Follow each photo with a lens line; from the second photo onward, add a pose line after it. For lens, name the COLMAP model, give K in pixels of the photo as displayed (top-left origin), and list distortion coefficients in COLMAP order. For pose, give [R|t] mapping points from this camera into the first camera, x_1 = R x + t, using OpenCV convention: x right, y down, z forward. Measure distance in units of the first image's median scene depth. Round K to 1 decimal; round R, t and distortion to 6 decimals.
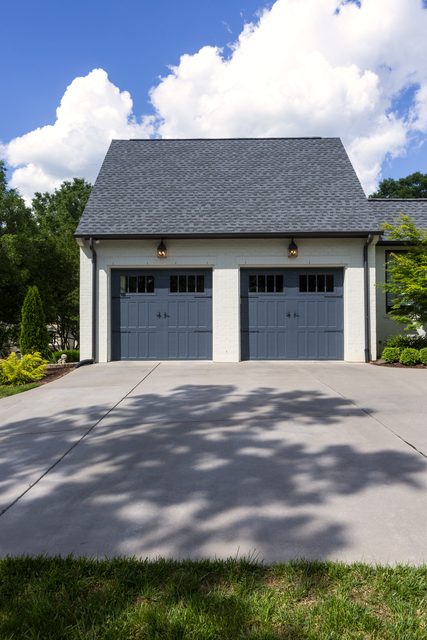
lens RADIAL K [[496.9, 0, 210.7], [0, 496.9, 344.6], [0, 0, 1]] dist [-0.010990, -0.000576]
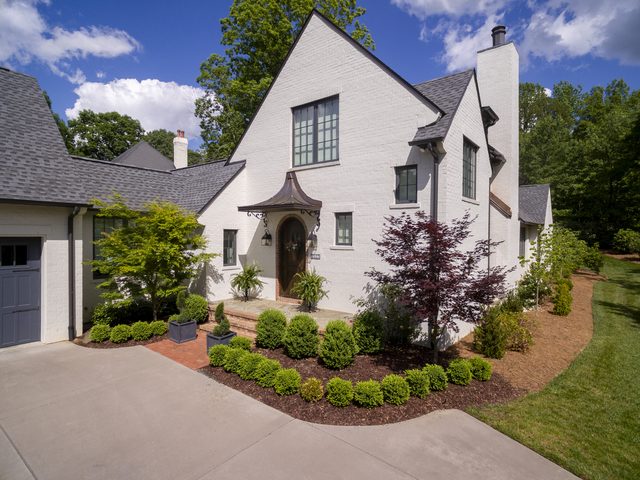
lens RADIAL K [[350.1, 0, 321.1], [0, 350.1, 240.5], [0, 0, 1]] dist [-0.001519, 0.006011]
pose [[0.585126, -0.004772, 0.810928, 0.050881], [-0.031030, 0.999119, 0.028269, -0.184044], [-0.810348, -0.041704, 0.584462, 0.223404]]
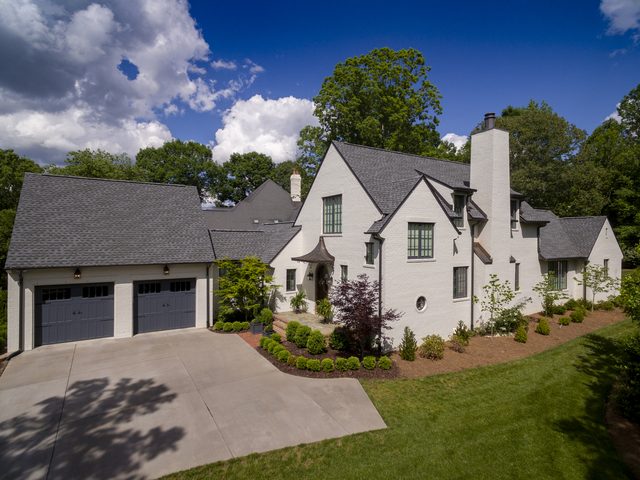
lens RADIAL K [[350.1, 0, 323.5], [0, 350.1, 241.1], [0, 0, 1]] dist [-0.001519, 0.006011]
pose [[0.833495, 0.002687, 0.552520, -0.060956], [-0.022947, 0.999294, 0.029757, -0.344170], [-0.552050, -0.037481, 0.832968, -0.360770]]
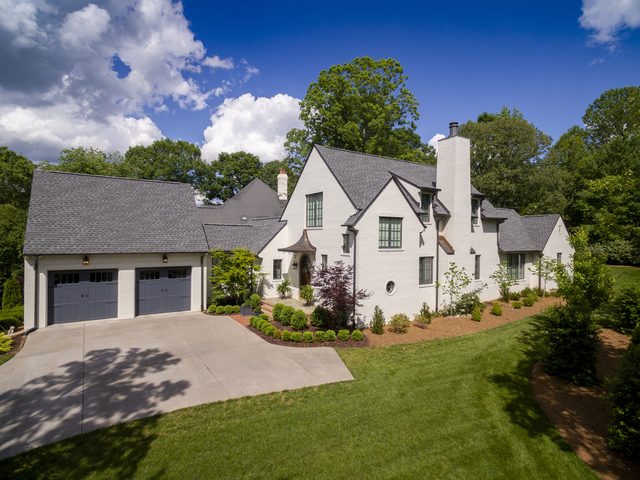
lens RADIAL K [[350.1, 0, 323.6], [0, 350.1, 240.8], [0, 0, 1]] dist [-0.001519, 0.006011]
pose [[0.811826, 0.006519, 0.583863, -0.138722], [-0.029309, 0.999132, 0.029597, -0.320644], [-0.583163, -0.041140, 0.811313, -0.507431]]
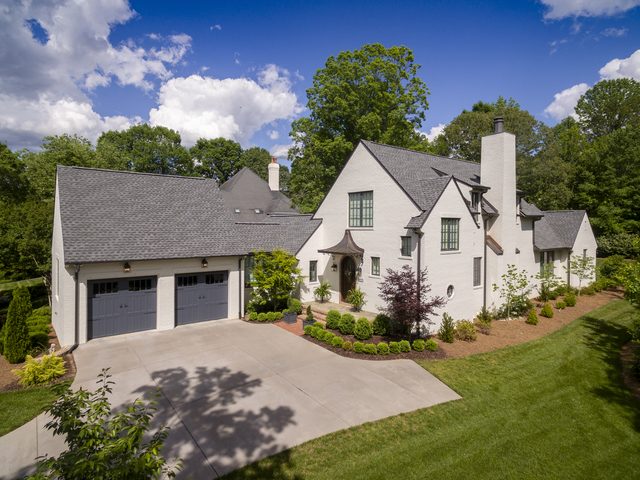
lens RADIAL K [[364.3, 0, 307.4], [0, 364.3, 230.1], [0, 0, 1]] dist [-0.002277, 0.005829]
pose [[0.776676, 0.000974, 0.629900, -0.382712], [-0.026329, 0.999175, 0.030918, -0.361482], [-0.629350, -0.040598, 0.776061, -0.277942]]
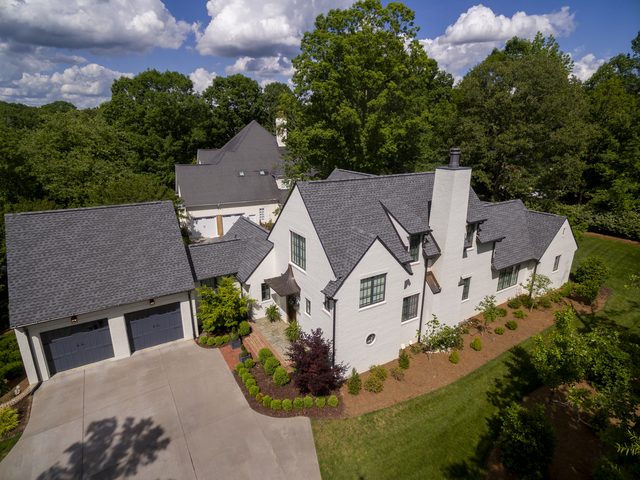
lens RADIAL K [[350.1, 0, 324.3], [0, 350.1, 236.6], [0, 0, 1]] dist [-0.001519, 0.006011]
pose [[0.830429, -0.150681, 0.536361, 0.020900], [-0.026456, 0.950979, 0.308122, -0.893463], [-0.556496, -0.270063, 0.785734, -0.446242]]
